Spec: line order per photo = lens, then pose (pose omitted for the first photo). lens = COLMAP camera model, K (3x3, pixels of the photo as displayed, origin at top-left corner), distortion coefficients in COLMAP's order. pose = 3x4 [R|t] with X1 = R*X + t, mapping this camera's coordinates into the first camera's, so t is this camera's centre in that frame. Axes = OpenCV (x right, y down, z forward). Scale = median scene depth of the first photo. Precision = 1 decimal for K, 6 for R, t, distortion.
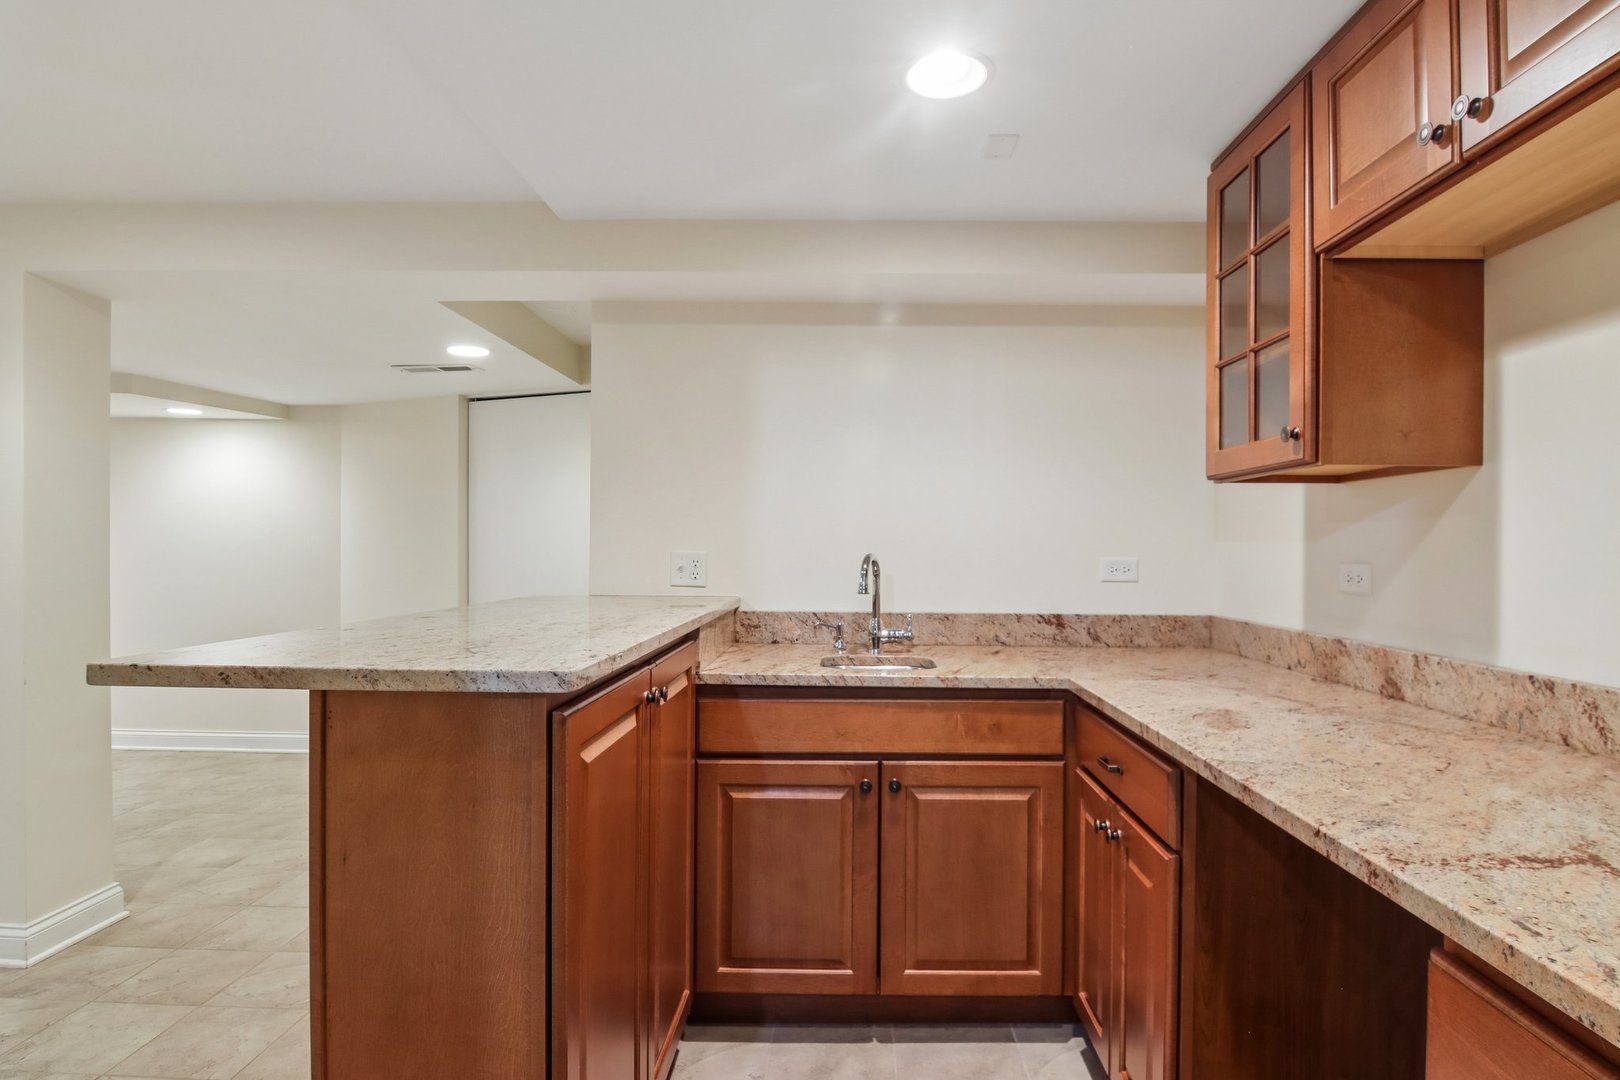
lens RADIAL K [[837.9, 0, 826.4], [0, 837.9, 551.8], [0, 0, 1]] dist [-0.004576, -0.009657]
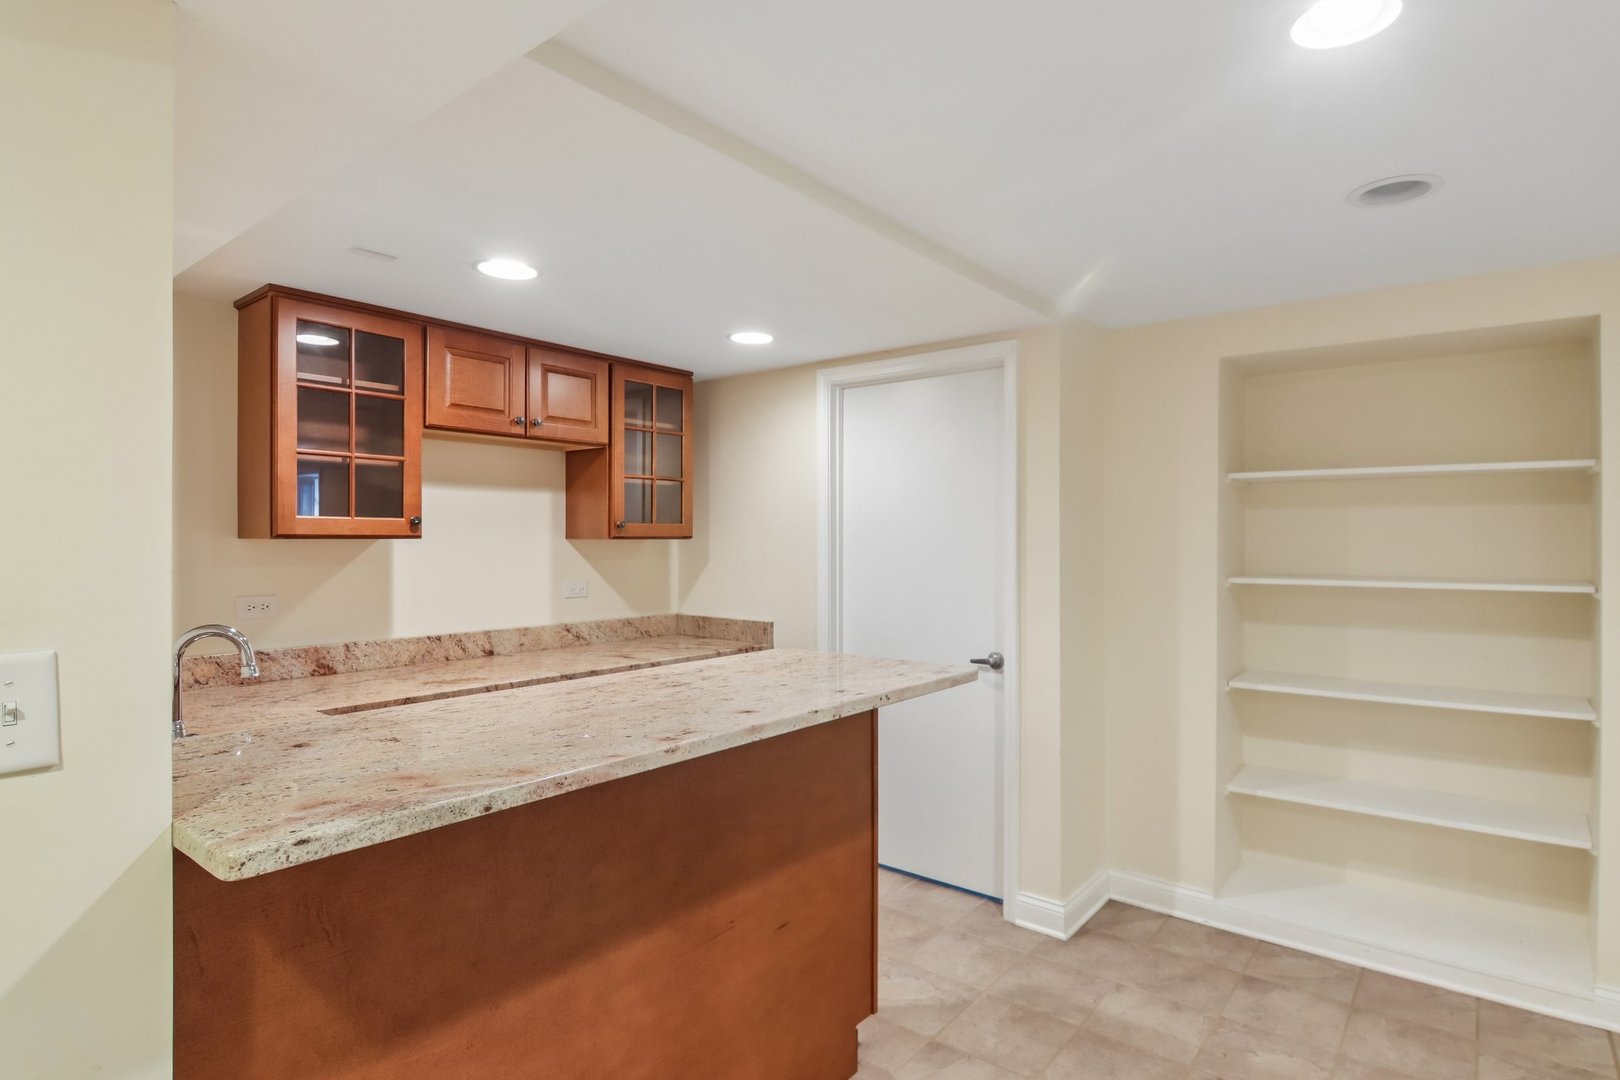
lens RADIAL K [[837.9, 0, 833.8], [0, 837.9, 545.2], [0, 0, 1]] dist [-0.004576, -0.009657]
pose [[-0.802370, -0.012437, 0.596698, -0.980363], [-0.004098, 0.999874, 0.015330, -0.097267], [-0.596813, 0.009855, -0.802320, 1.525278]]
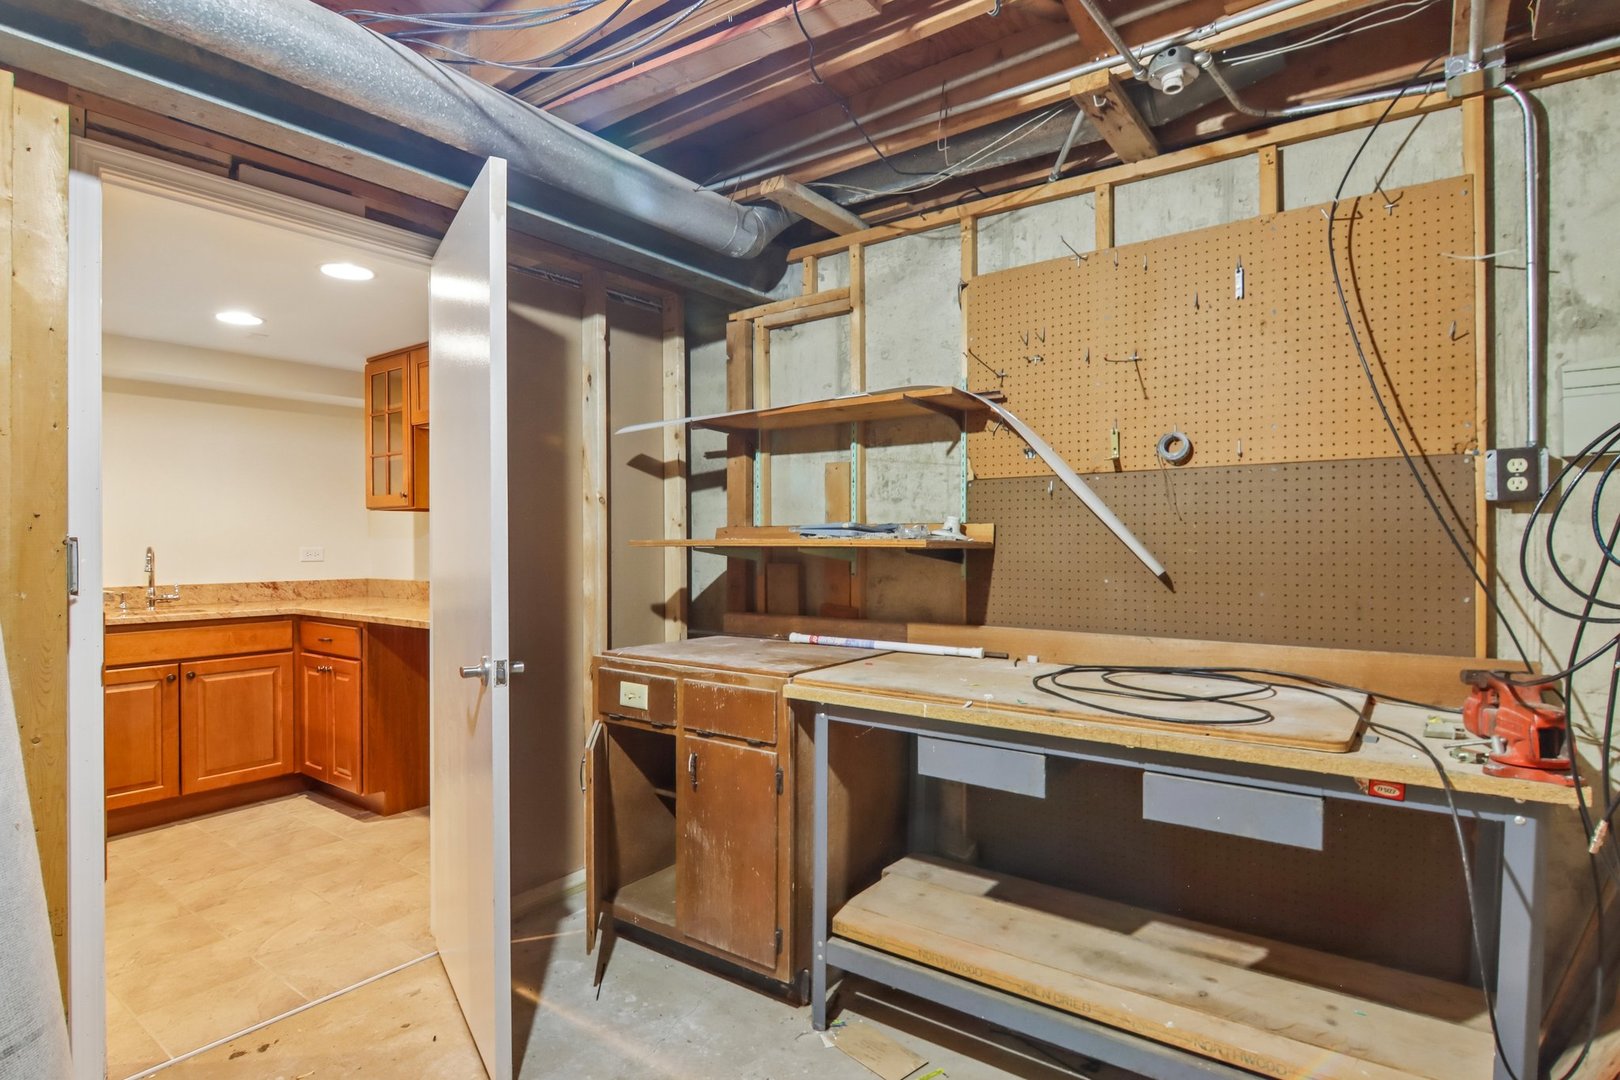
lens RADIAL K [[837.9, 0, 858.8], [0, 837.9, 549.2], [0, 0, 1]] dist [-0.004576, -0.009657]
pose [[0.561289, -0.018508, 0.827413, -0.604673], [0.008010, 0.999825, 0.016931, -0.013677], [-0.827581, -0.002876, 0.561339, -1.234914]]
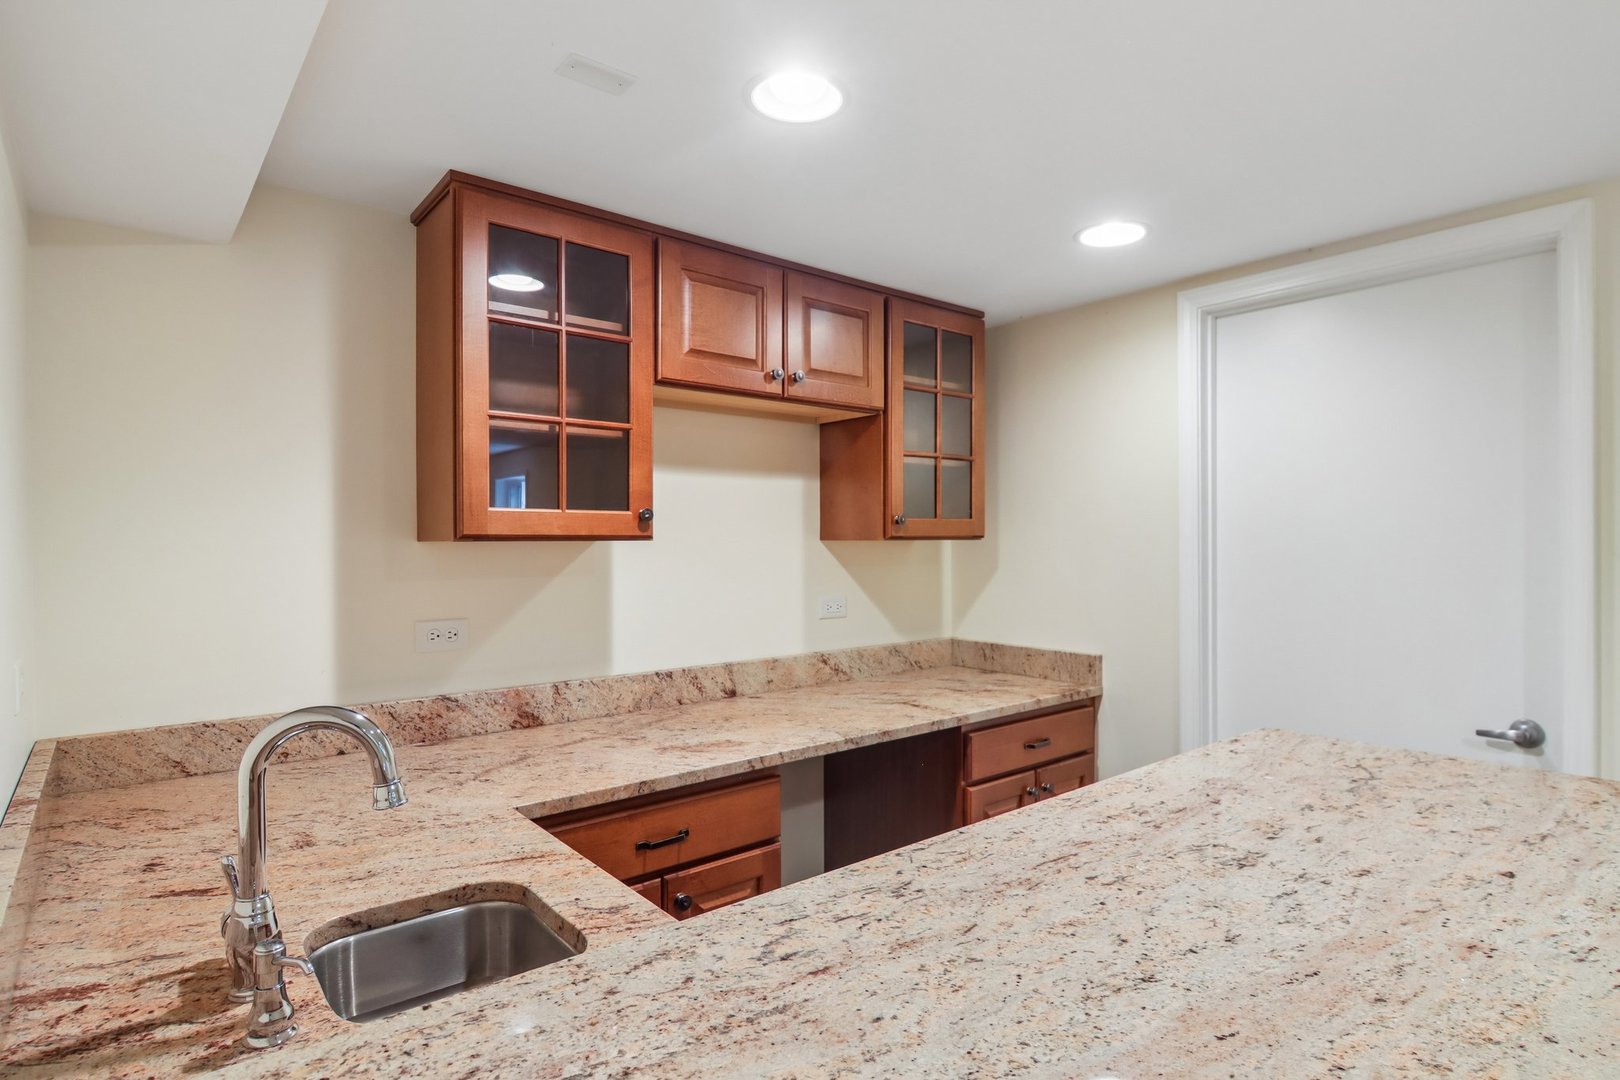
lens RADIAL K [[837.9, 0, 837.3], [0, 837.9, 548.9], [0, 0, 1]] dist [-0.004576, -0.009657]
pose [[-0.669221, -0.010887, 0.742983, -0.455050], [0.003293, 0.999839, 0.017617, -0.090262], [-0.743056, 0.014236, -0.669078, 1.306868]]
